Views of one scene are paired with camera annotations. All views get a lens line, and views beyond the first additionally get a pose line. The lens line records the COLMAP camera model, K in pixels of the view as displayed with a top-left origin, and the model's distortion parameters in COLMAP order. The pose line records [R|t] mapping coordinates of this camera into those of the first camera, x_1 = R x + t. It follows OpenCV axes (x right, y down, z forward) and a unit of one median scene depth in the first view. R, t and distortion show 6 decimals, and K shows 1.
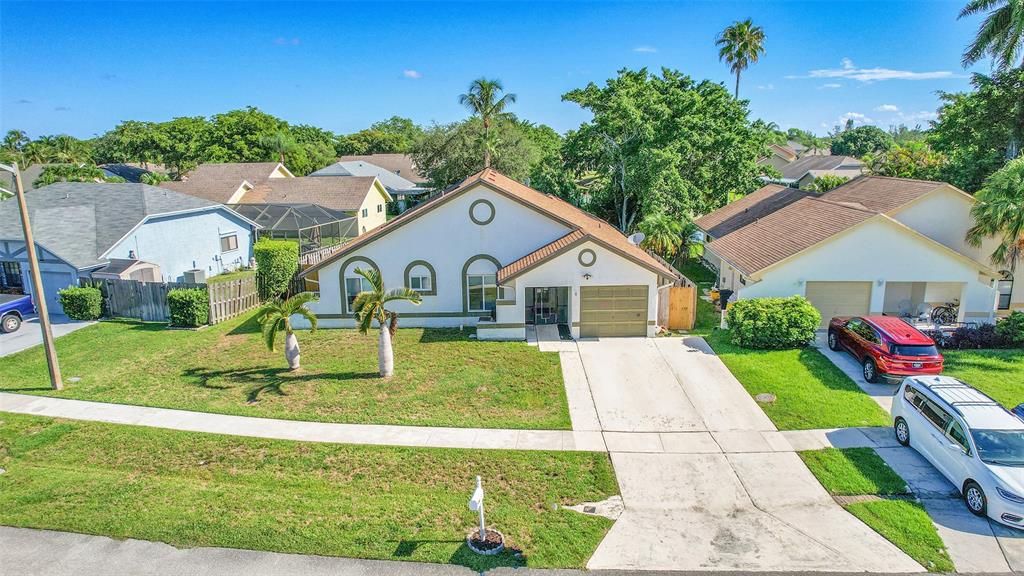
lens RADIAL K [[649.0, 0, 517.4], [0, 649.0, 300.6], [0, 0, 1]] dist [-0.068940, 0.060791]
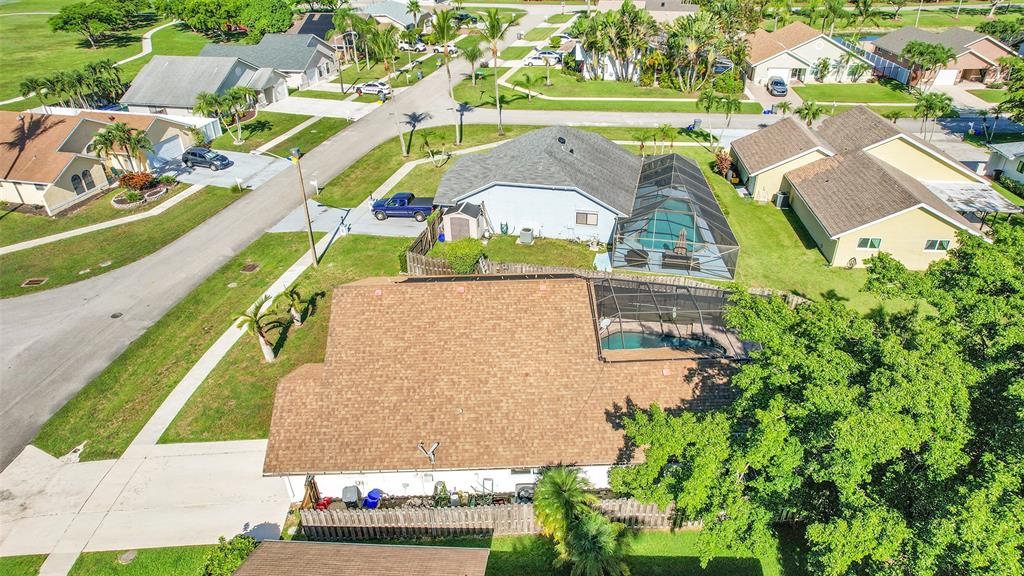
lens RADIAL K [[649.0, 0, 517.4], [0, 649.0, 300.6], [0, 0, 1]] dist [-0.068940, 0.060791]
pose [[0.010703, 0.534057, -0.845381, 0.918179], [-0.221428, 0.825706, 0.518825, -0.829562], [0.975118, 0.181638, 0.127093, 1.176375]]
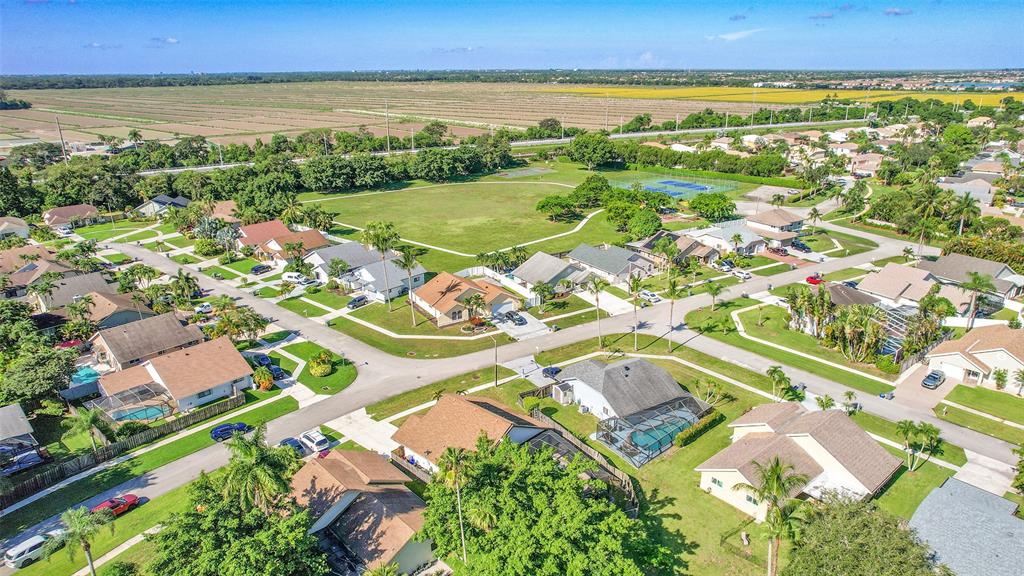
lens RADIAL K [[649.0, 0, 517.4], [0, 649.0, 300.6], [0, 0, 1]] dist [-0.068940, 0.060791]
pose [[-0.698096, 0.262086, -0.666313, 1.704714], [-0.151641, 0.855371, 0.495323, -2.215377], [0.699762, 0.446823, -0.557389, 2.831897]]
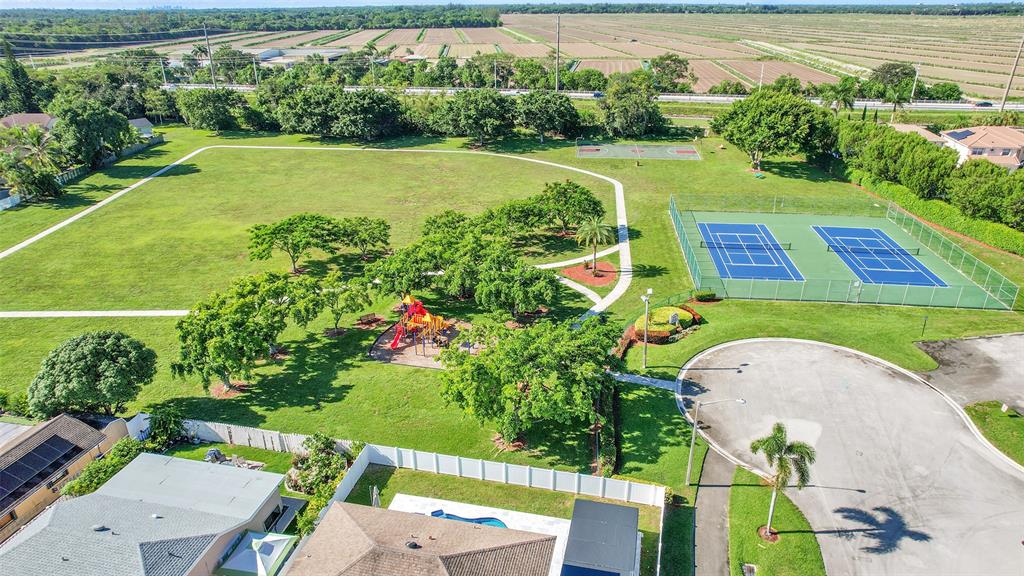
lens RADIAL K [[649.0, 0, 517.4], [0, 649.0, 300.6], [0, 0, 1]] dist [-0.068940, 0.060791]
pose [[-0.999410, 0.030416, -0.015956, -5.194394], [0.013898, 0.782917, 0.621970, -1.242916], [0.031410, 0.621382, -0.782878, 1.216740]]
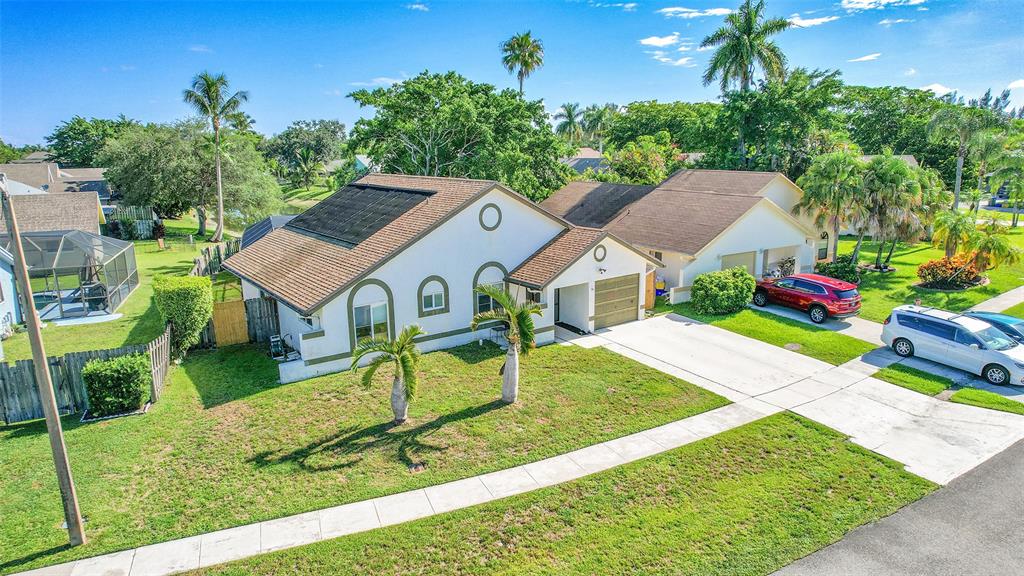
lens RADIAL K [[649.0, 0, 517.4], [0, 649.0, 300.6], [0, 0, 1]] dist [-0.068940, 0.060791]
pose [[0.815466, -0.137135, 0.562325, -0.586957], [0.140164, 0.989398, 0.038023, -0.047744], [-0.561578, 0.047811, 0.826042, 0.208882]]
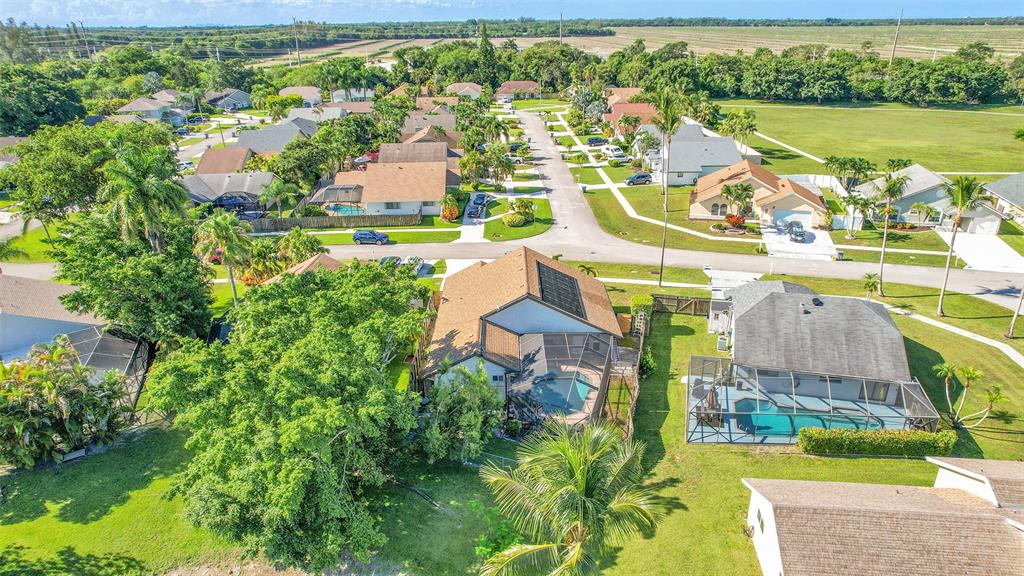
lens RADIAL K [[649.0, 0, 517.4], [0, 649.0, 300.6], [0, 0, 1]] dist [-0.068940, 0.060791]
pose [[-0.999579, 0.017631, 0.023062, -0.063761], [0.027987, 0.796286, 0.604272, -1.465213], [-0.007710, 0.604663, -0.796444, 3.002607]]
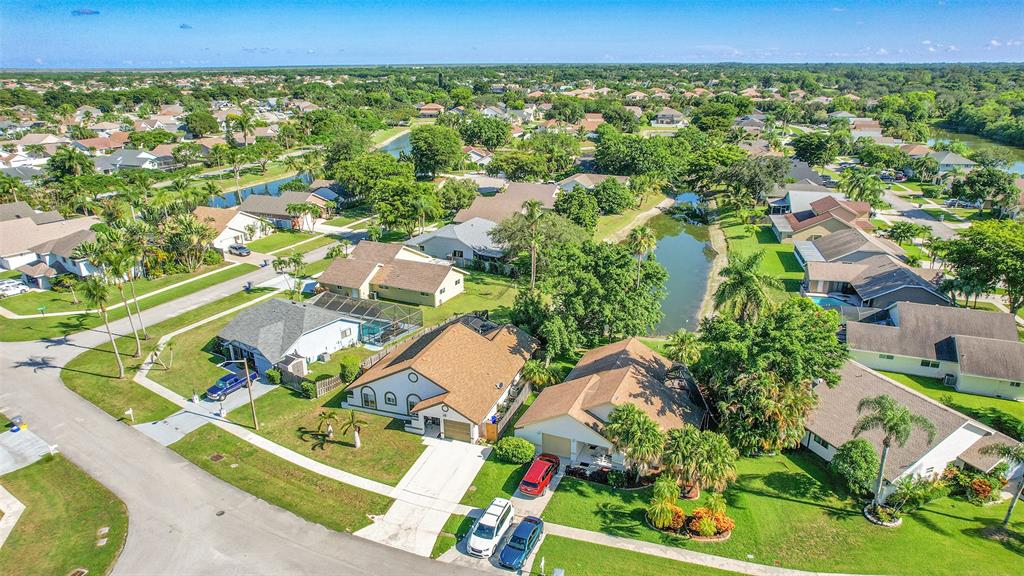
lens RADIAL K [[649.0, 0, 517.4], [0, 649.0, 300.6], [0, 0, 1]] dist [-0.068940, 0.060791]
pose [[0.941382, 0.125790, -0.313012, 1.026038], [-0.086584, 0.986891, 0.136199, -0.784583], [0.326041, -0.101113, 0.939933, -1.077616]]
